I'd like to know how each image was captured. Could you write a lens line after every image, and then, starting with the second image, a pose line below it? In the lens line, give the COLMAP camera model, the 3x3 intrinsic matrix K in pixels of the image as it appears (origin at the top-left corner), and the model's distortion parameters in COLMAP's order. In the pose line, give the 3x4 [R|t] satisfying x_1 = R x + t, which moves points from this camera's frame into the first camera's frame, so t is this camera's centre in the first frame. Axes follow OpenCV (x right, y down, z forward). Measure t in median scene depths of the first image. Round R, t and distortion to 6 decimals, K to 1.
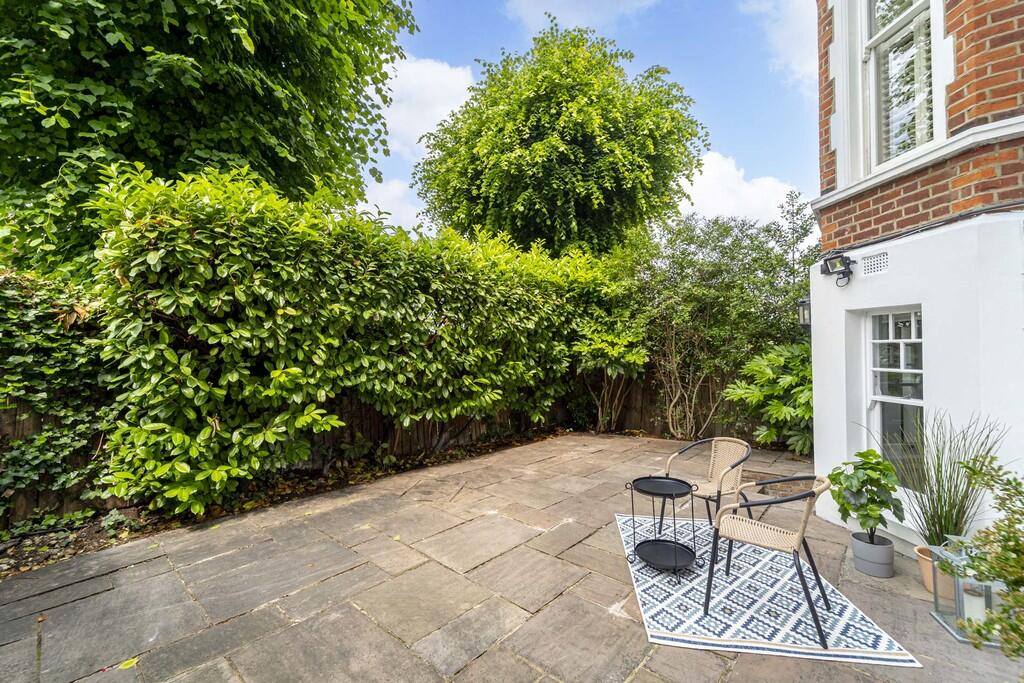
lens RADIAL K [[423.8, 0, 512.0], [0, 423.8, 341.5], [0, 0, 1]] dist [0.000818, 0.000000]
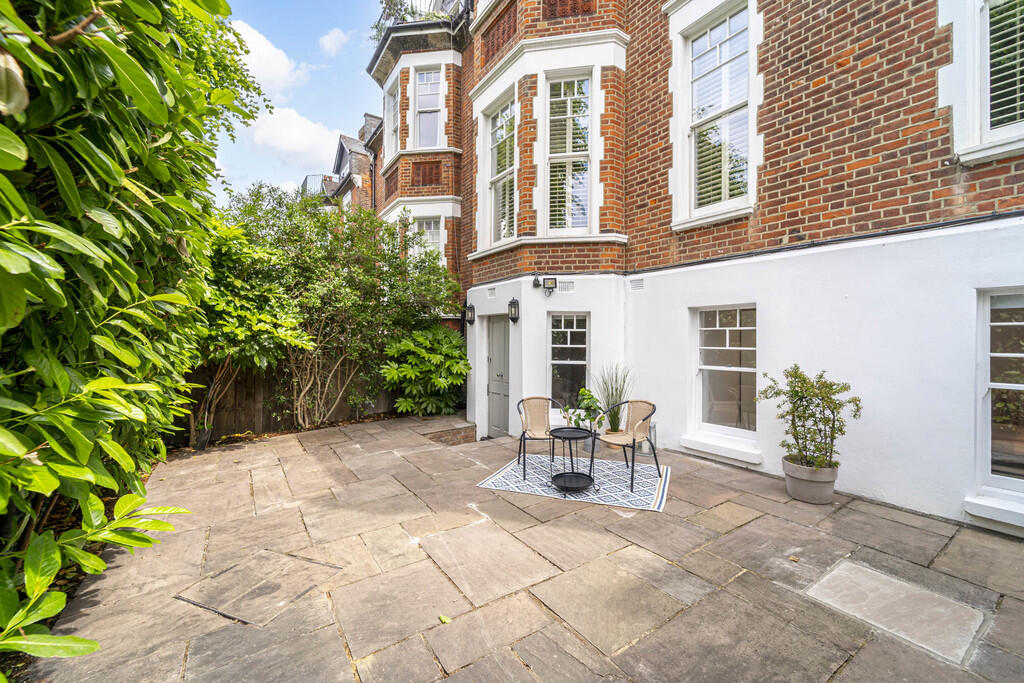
lens RADIAL K [[425.1, 0, 512.0], [0, 425.1, 341.5], [0, 0, 1]] dist [0.013190, -0.000012]
pose [[0.217827, -0.004166, 0.975979, -0.964771], [-0.025667, 0.999621, 0.009996, 0.036469], [-0.975650, -0.027228, 0.217637, 0.842788]]
